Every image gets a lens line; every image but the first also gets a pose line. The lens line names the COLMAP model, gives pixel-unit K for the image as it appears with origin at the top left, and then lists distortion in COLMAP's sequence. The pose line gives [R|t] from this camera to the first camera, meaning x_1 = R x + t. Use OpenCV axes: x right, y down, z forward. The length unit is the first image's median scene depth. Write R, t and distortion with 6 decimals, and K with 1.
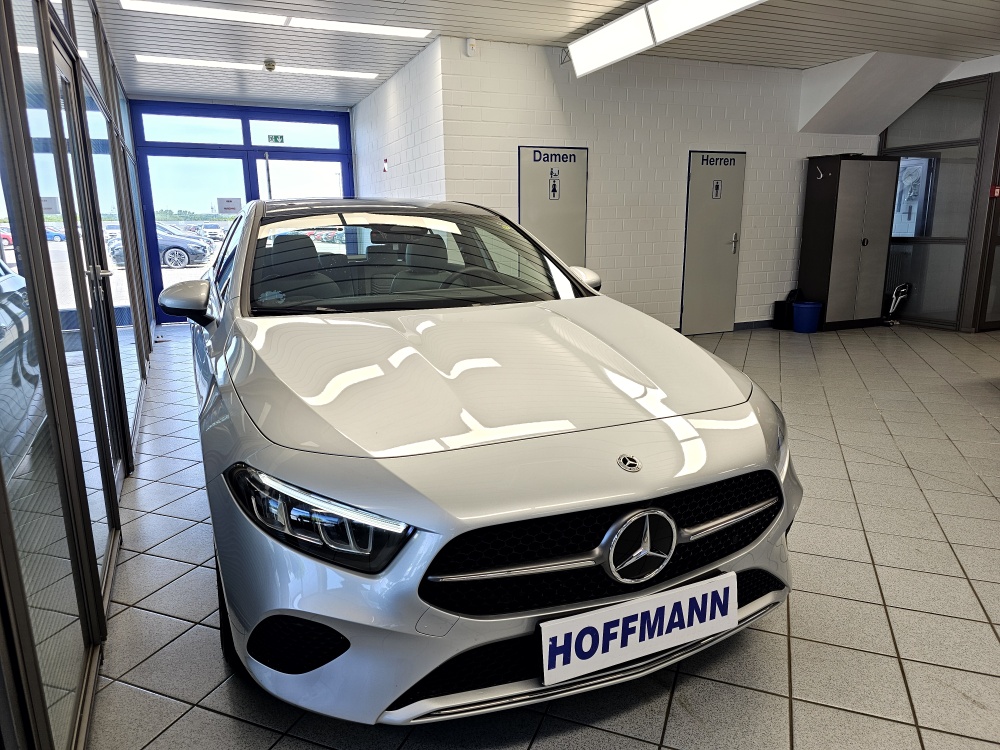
lens RADIAL K [[667.6, 0, 505.5], [0, 667.6, 373.9], [0, 0, 1]] dist [0.065769, -0.064707]
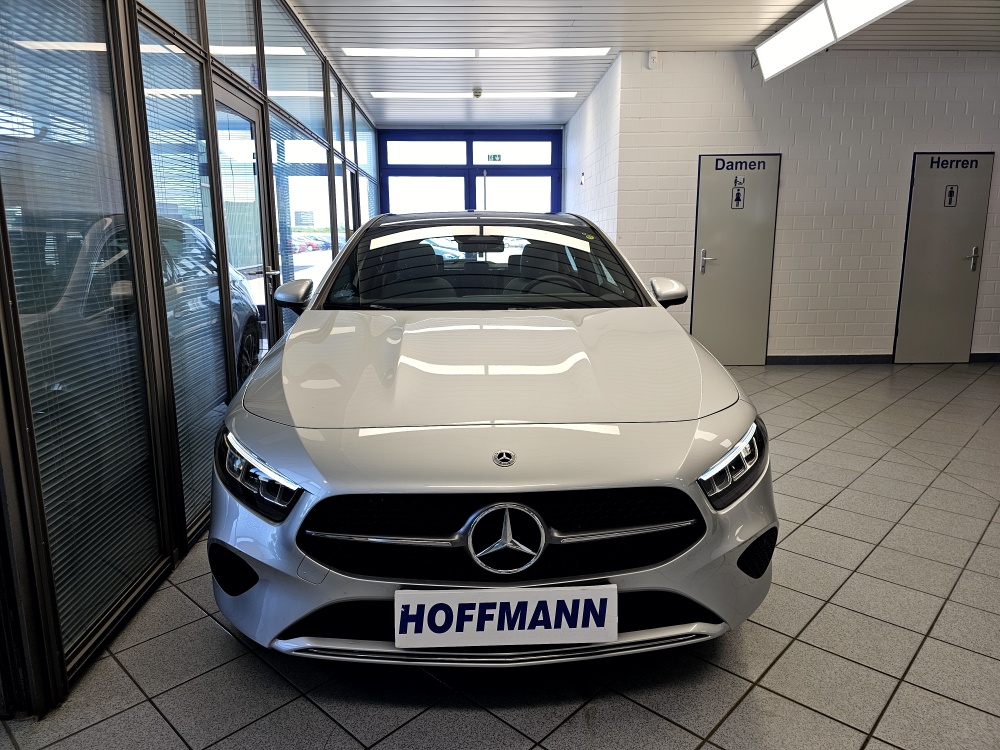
lens RADIAL K [[670.0, 0, 500.5], [0, 670.0, 363.8], [0, 0, 1]] dist [0.064476, -0.069358]
pose [[0.930865, 0.074089, -0.357773, 0.136033], [-0.085302, 0.996232, -0.015638, 0.000539], [0.355266, 0.045075, 0.933678, 0.001594]]
